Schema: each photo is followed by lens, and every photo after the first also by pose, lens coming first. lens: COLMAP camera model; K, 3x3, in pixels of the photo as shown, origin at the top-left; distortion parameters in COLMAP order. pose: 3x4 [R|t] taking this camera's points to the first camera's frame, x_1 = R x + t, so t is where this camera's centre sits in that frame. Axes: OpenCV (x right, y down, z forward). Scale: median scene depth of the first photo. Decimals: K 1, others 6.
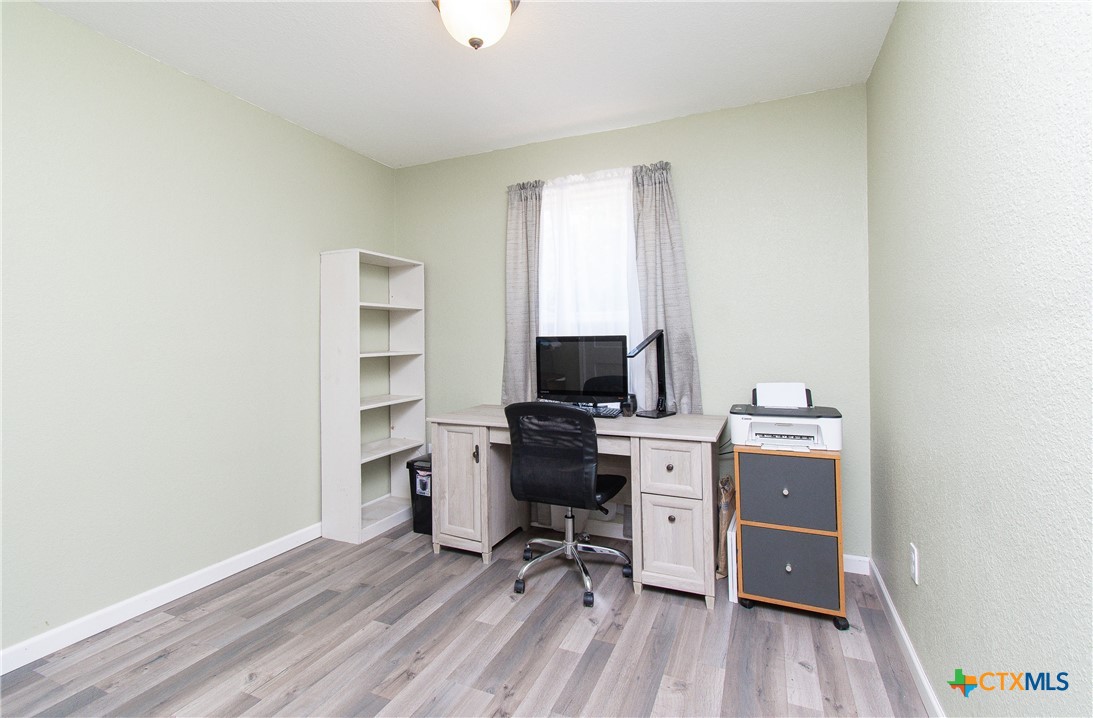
lens RADIAL K [[497.1, 0, 543.3], [0, 497.1, 335.1], [0, 0, 1]] dist [0.000297, 0.000072]
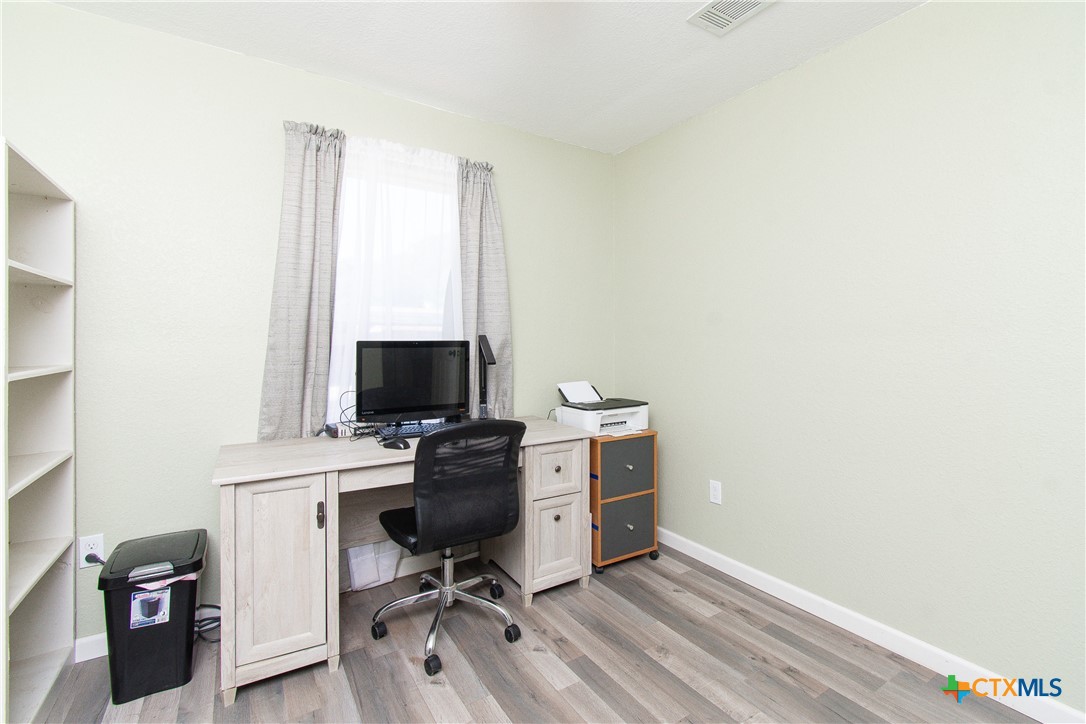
lens RADIAL K [[485.7, 0, 541.6], [0, 485.7, 347.9], [0, 0, 1]] dist [-0.000984, -0.000237]
pose [[0.559709, 0.003049, 0.828683, -0.576937], [-0.010031, 0.999945, 0.003096, 0.011049], [-0.828628, -0.010045, 0.559709, 0.444726]]
